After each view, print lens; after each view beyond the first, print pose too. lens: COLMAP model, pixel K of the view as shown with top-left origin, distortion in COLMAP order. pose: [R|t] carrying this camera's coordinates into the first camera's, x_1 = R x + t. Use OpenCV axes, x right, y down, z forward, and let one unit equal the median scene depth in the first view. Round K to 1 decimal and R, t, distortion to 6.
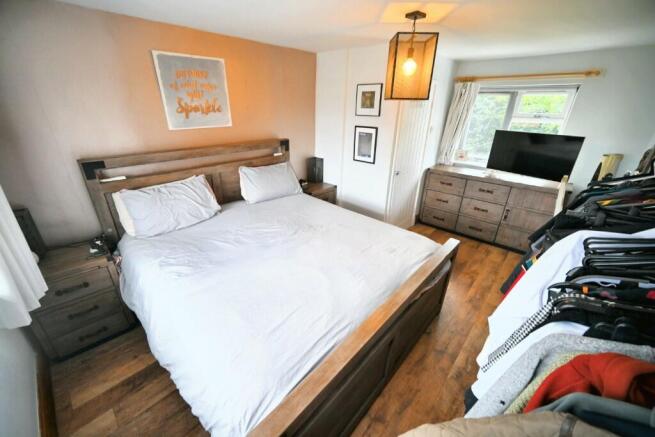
lens RADIAL K [[258.5, 0, 325.4], [0, 258.5, 219.8], [0, 0, 1]] dist [-0.002635, -0.000425]
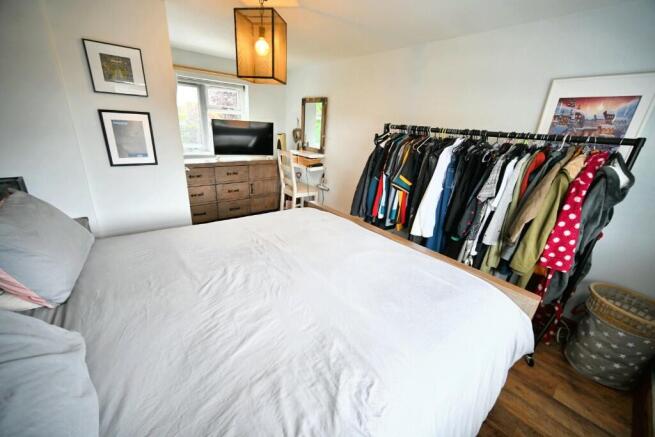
lens RADIAL K [[258.5, 0, 325.4], [0, 258.5, 219.8], [0, 0, 1]] dist [-0.002635, -0.000425]
pose [[0.138645, -0.352093, 0.925639, -0.453814], [0.345249, 0.893214, 0.288047, -0.120596], [-0.928214, 0.279640, 0.245400, 0.420800]]
